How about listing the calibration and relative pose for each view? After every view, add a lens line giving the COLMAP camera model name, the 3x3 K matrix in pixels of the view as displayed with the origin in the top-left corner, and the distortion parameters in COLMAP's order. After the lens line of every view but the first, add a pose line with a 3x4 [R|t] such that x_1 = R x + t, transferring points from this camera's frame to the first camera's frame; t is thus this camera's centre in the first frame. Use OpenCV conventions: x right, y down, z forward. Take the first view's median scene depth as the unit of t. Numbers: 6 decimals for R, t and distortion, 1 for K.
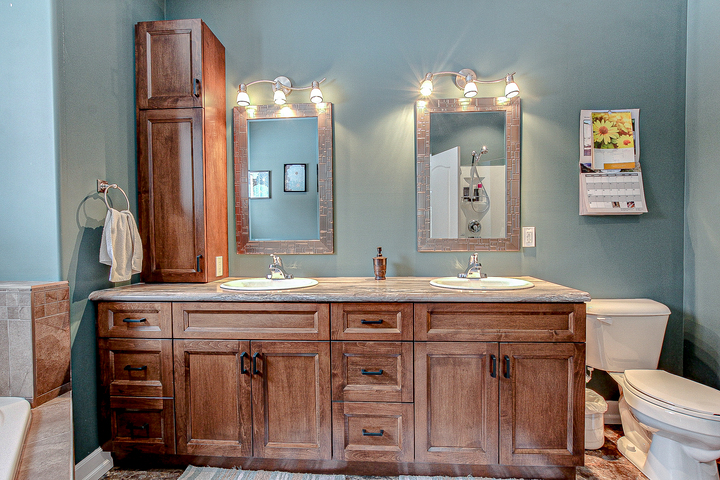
lens RADIAL K [[328.9, 0, 361.1], [0, 328.9, 242.9], [0, 0, 1]] dist [-0.012730, 0.002198]
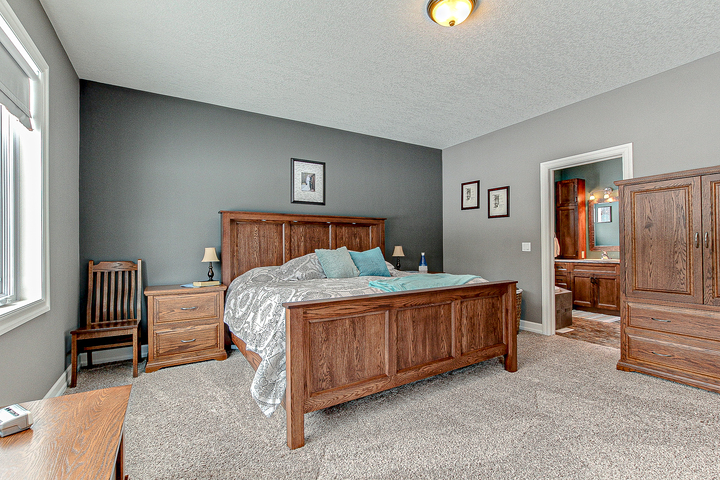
lens RADIAL K [[328.9, 0, 365.5], [0, 328.9, 243.7], [0, 0, 1]] dist [-0.012730, 0.002198]
pose [[0.568835, -0.004150, -0.822441, 1.078969], [-0.007825, 0.999915, -0.010458, 0.019804], [0.822414, 0.012384, 0.568754, -2.817616]]
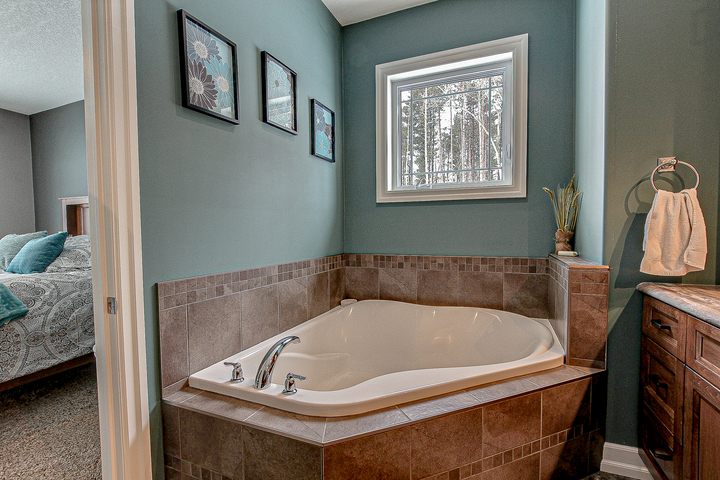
lens RADIAL K [[328.9, 0, 356.8], [0, 328.9, 243.4], [0, 0, 1]] dist [-0.012730, 0.002198]
pose [[-0.345782, 0.048575, -0.937057, 0.313184], [-0.002406, 0.998610, 0.052653, -0.007579], [0.938312, 0.020461, -0.345184, 0.536530]]
